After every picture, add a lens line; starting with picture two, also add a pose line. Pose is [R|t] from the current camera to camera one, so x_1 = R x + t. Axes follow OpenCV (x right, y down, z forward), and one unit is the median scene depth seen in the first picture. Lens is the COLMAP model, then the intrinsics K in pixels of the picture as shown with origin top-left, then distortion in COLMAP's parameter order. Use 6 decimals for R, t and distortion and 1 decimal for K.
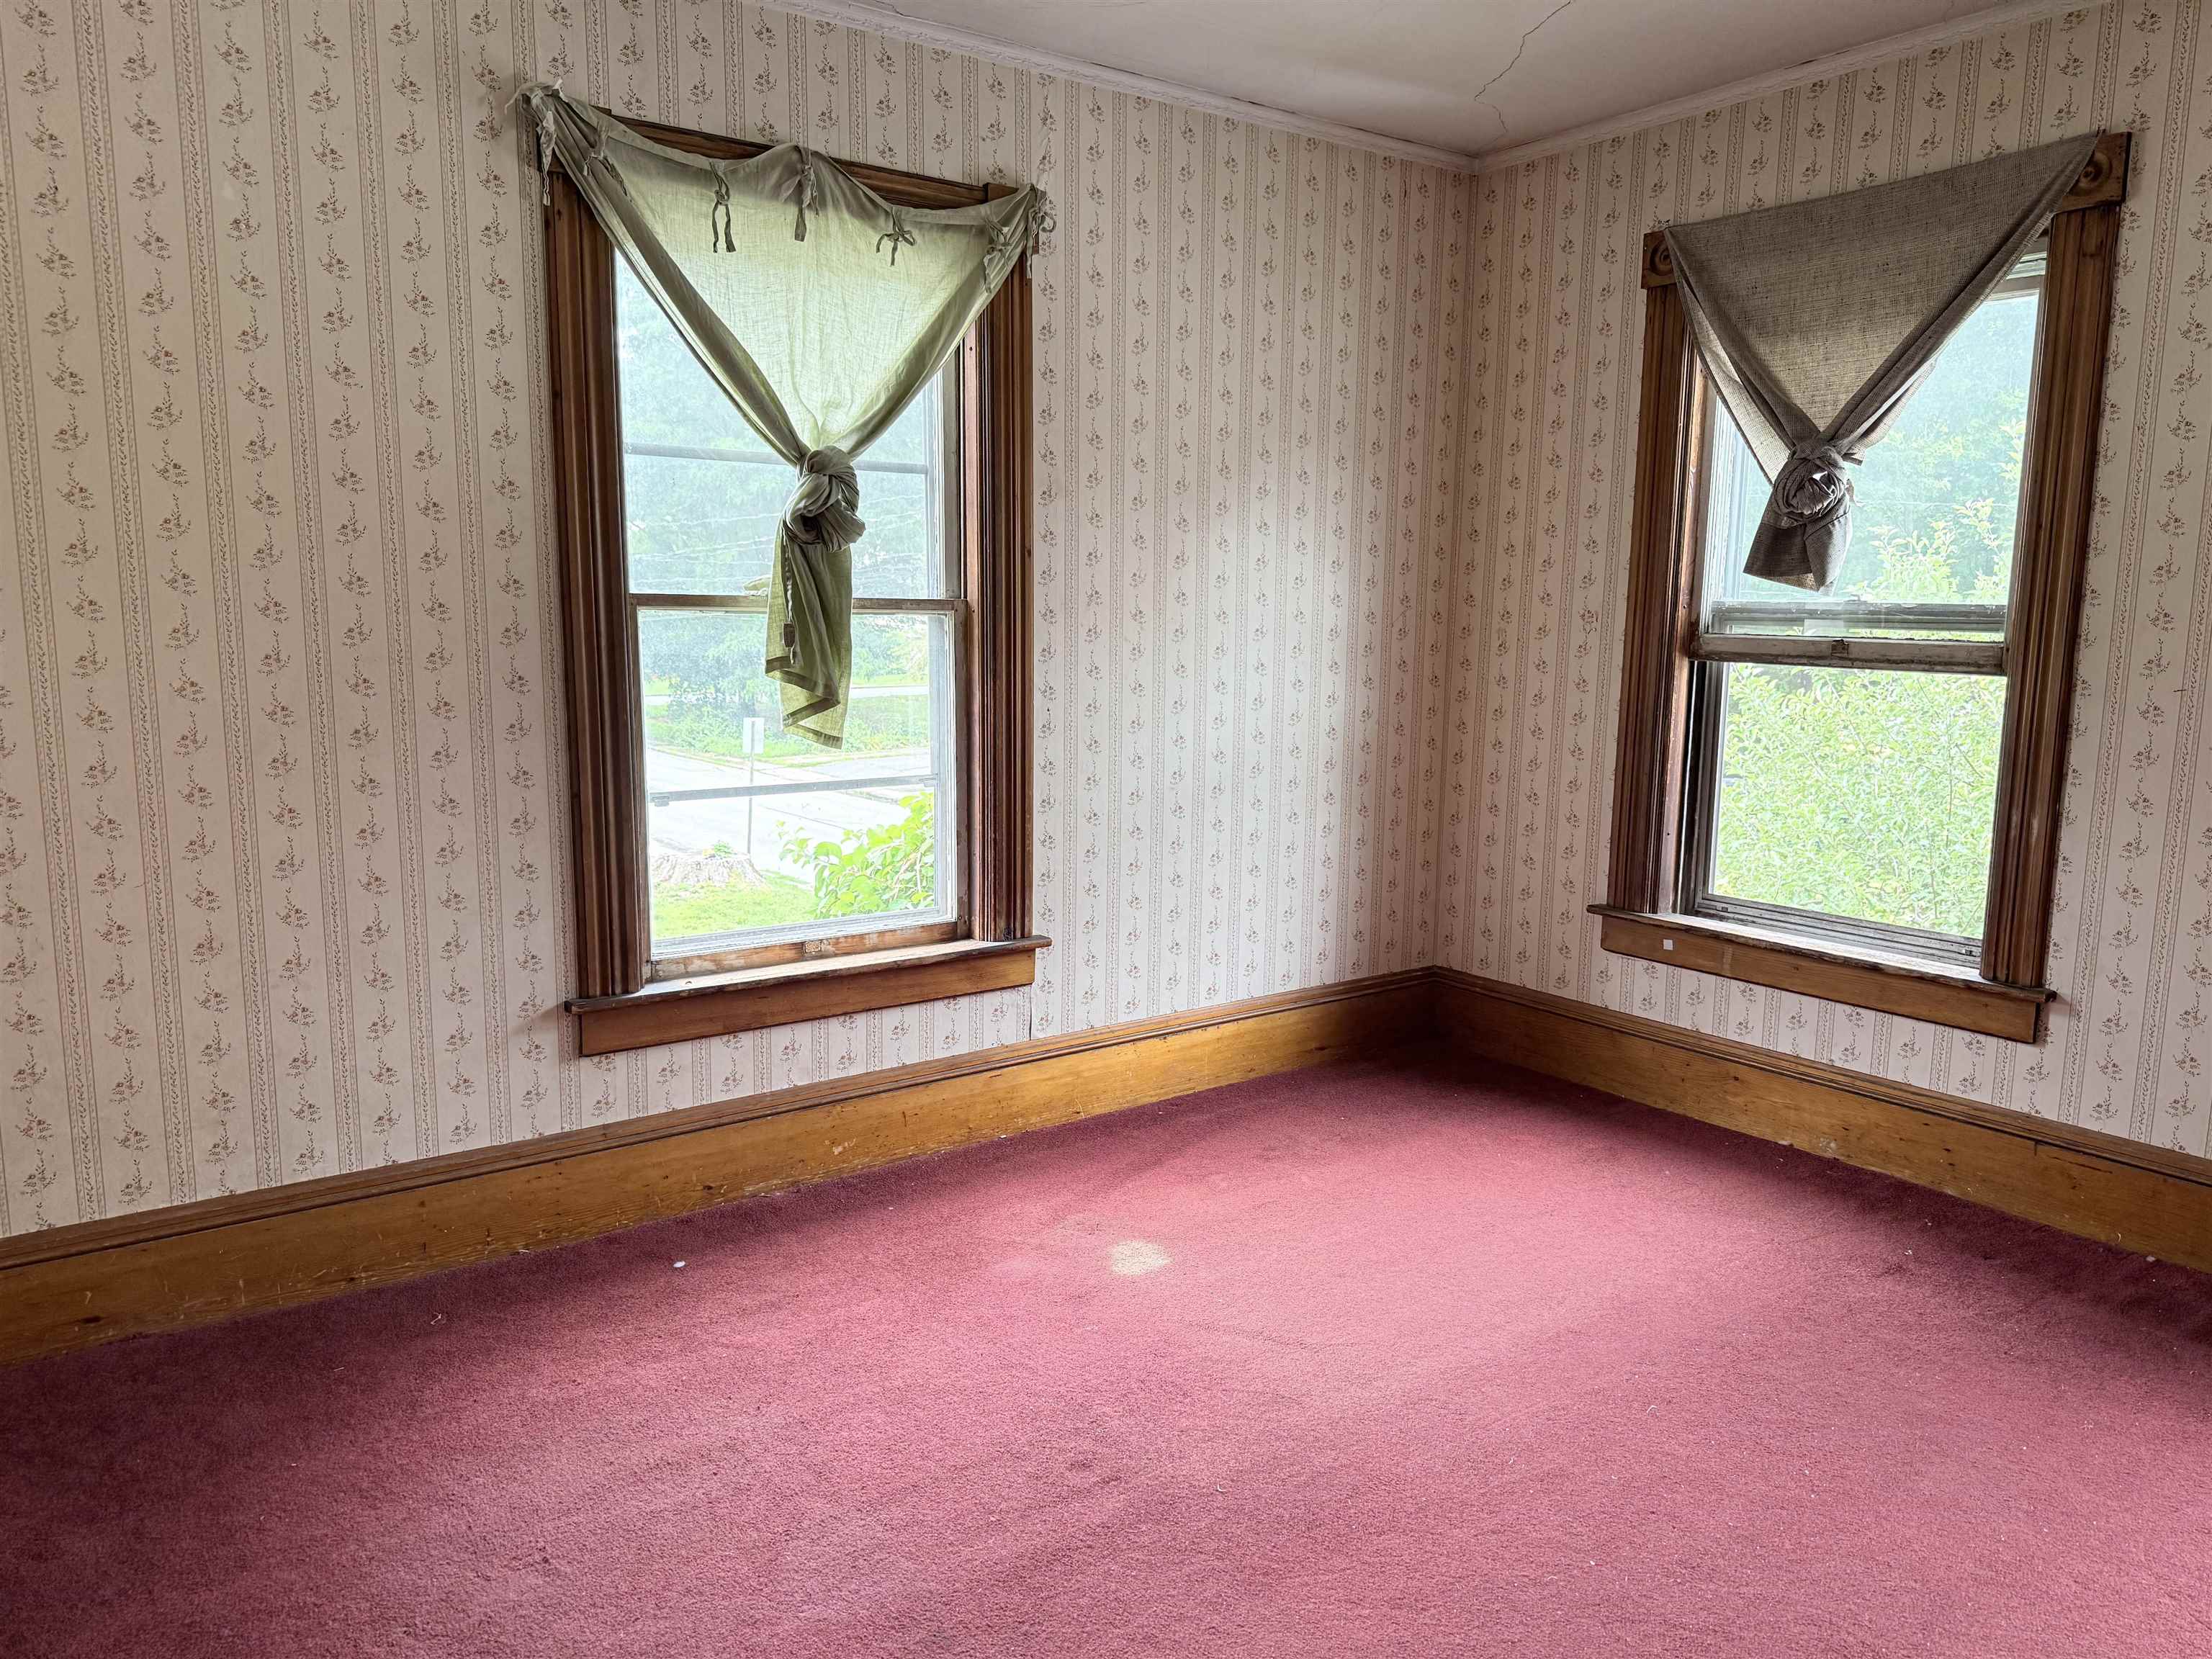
lens RADIAL K [[1571.5, 0, 1089.6], [0, 1571.5, 836.6], [0, 0, 1]] dist [0.001449, -0.005113]
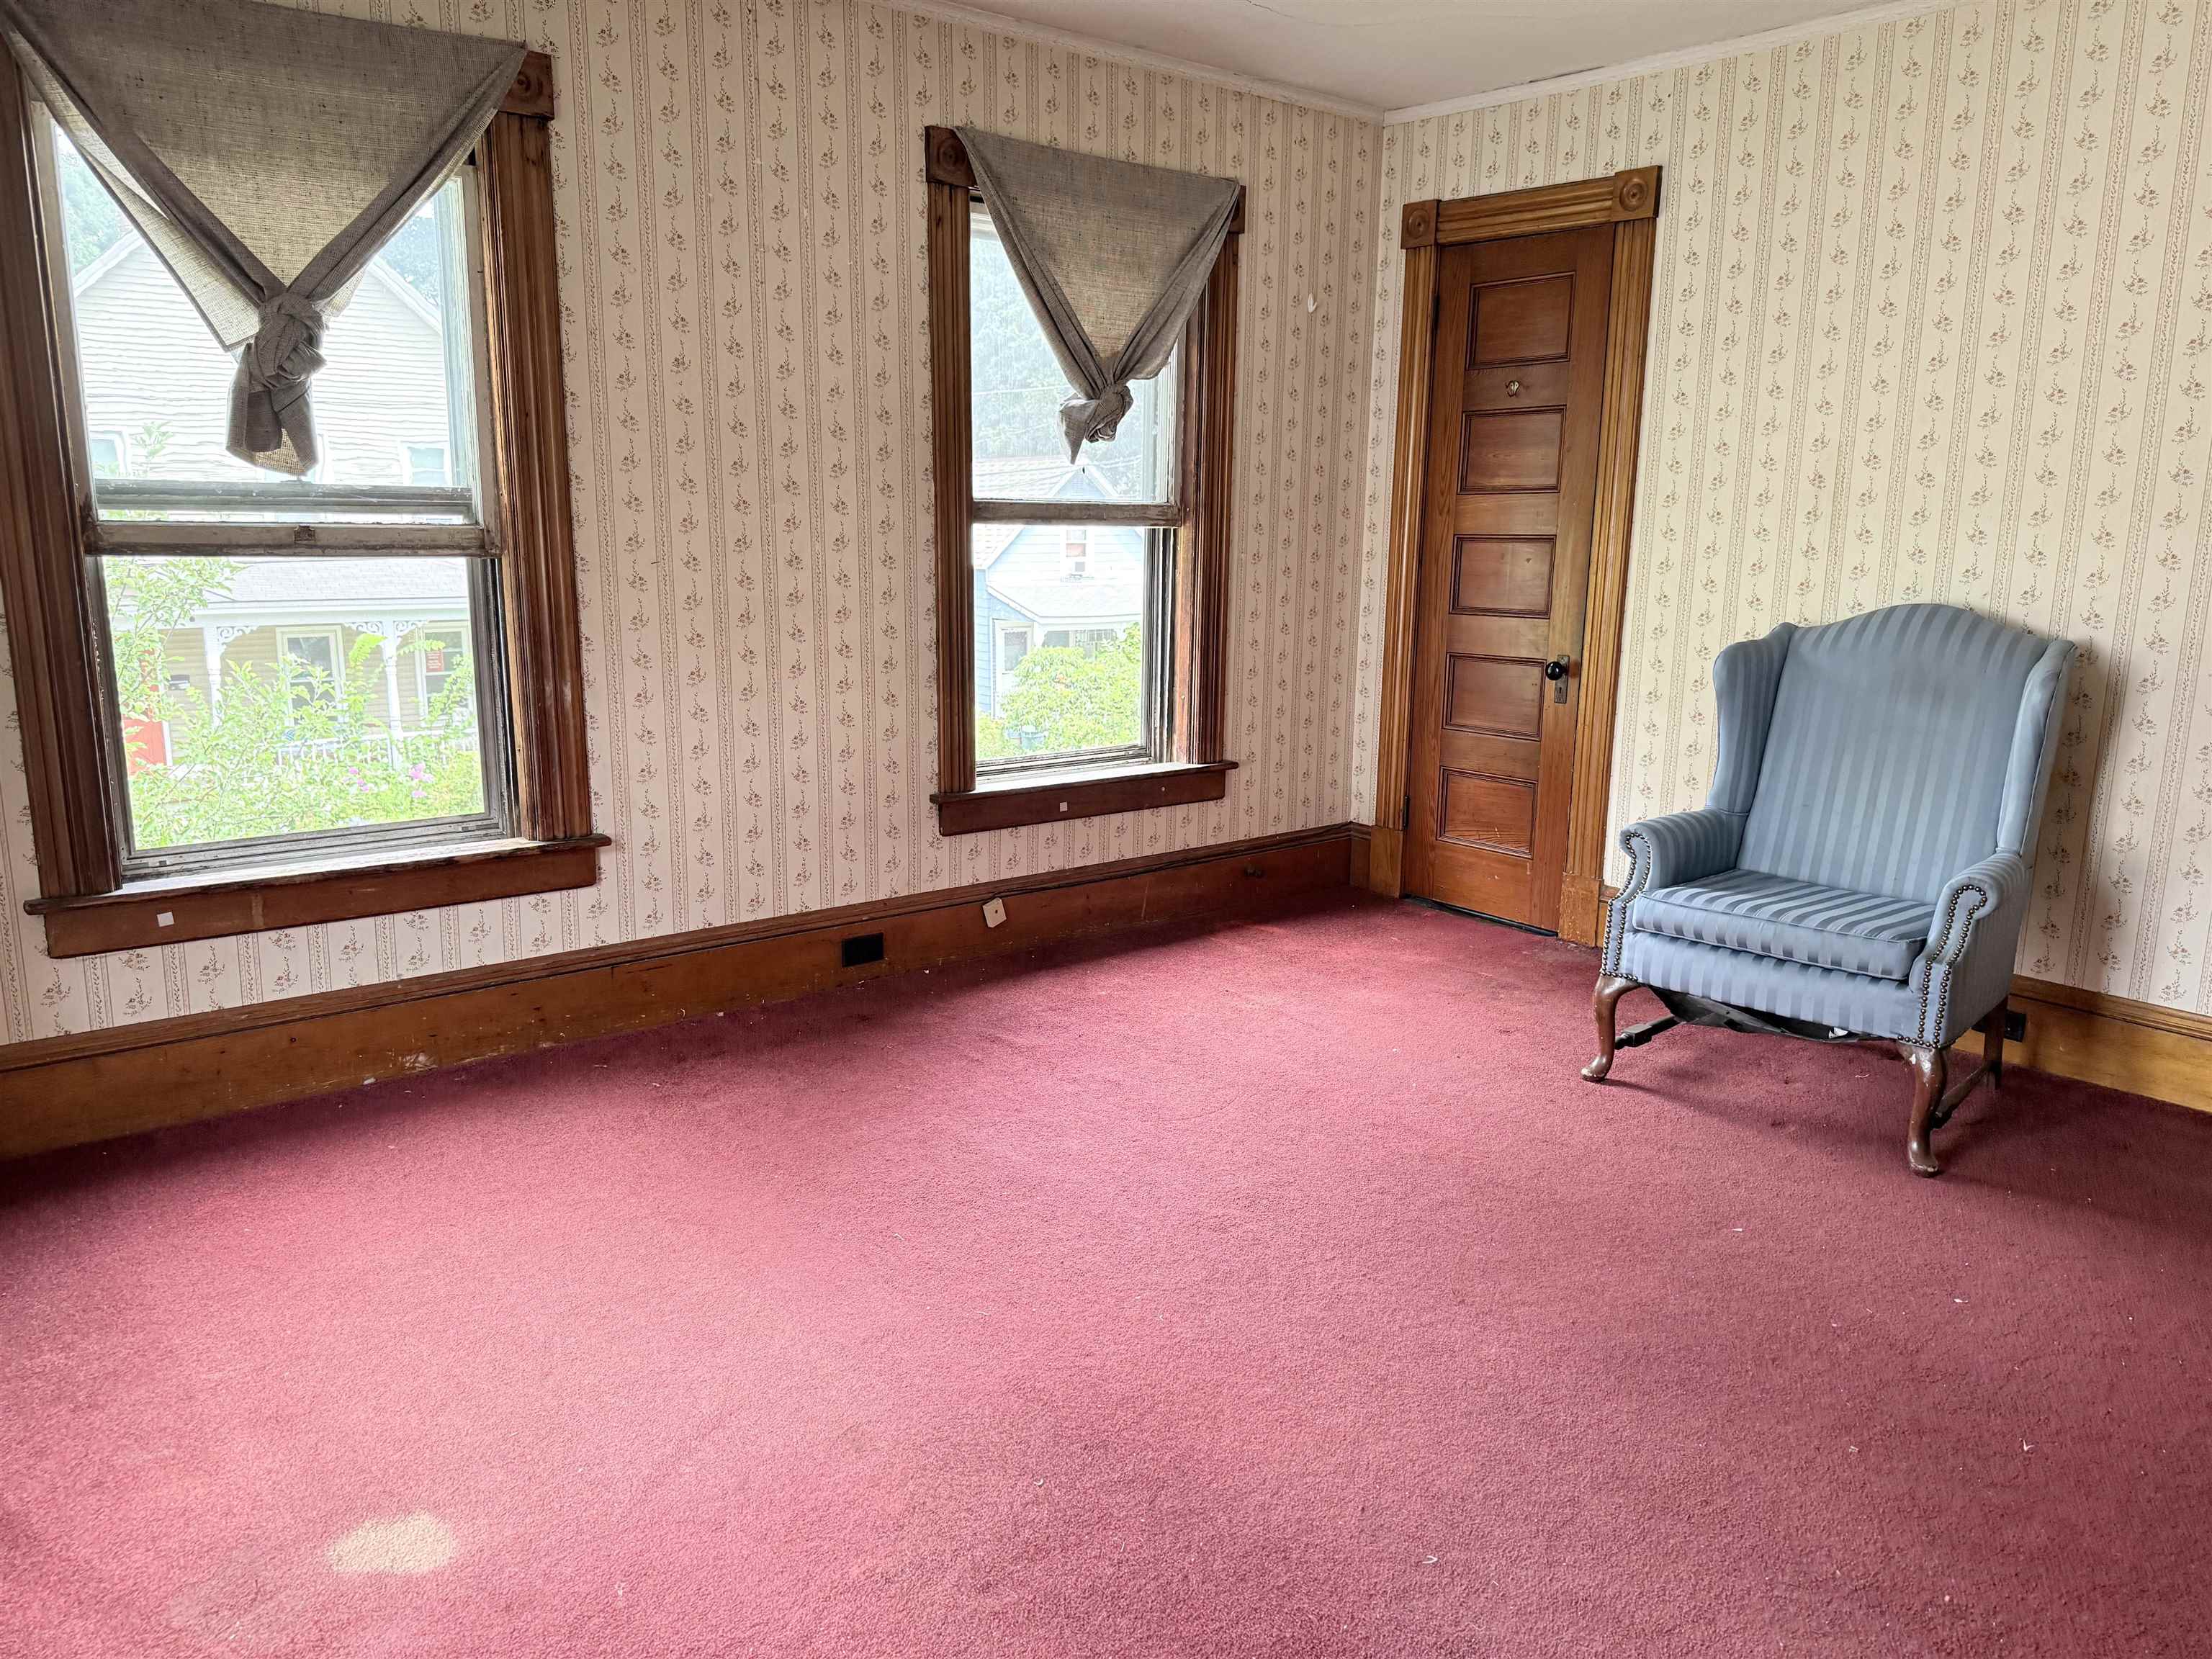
lens RADIAL K [[1571.5, 0, 1089.6], [0, 1571.5, 836.6], [0, 0, 1]] dist [0.001449, -0.005113]
pose [[-0.055549, -0.210384, 0.976039, -0.500541], [0.135544, 0.966910, 0.216130, -0.094608], [-0.989213, 0.144302, -0.025194, 0.660217]]
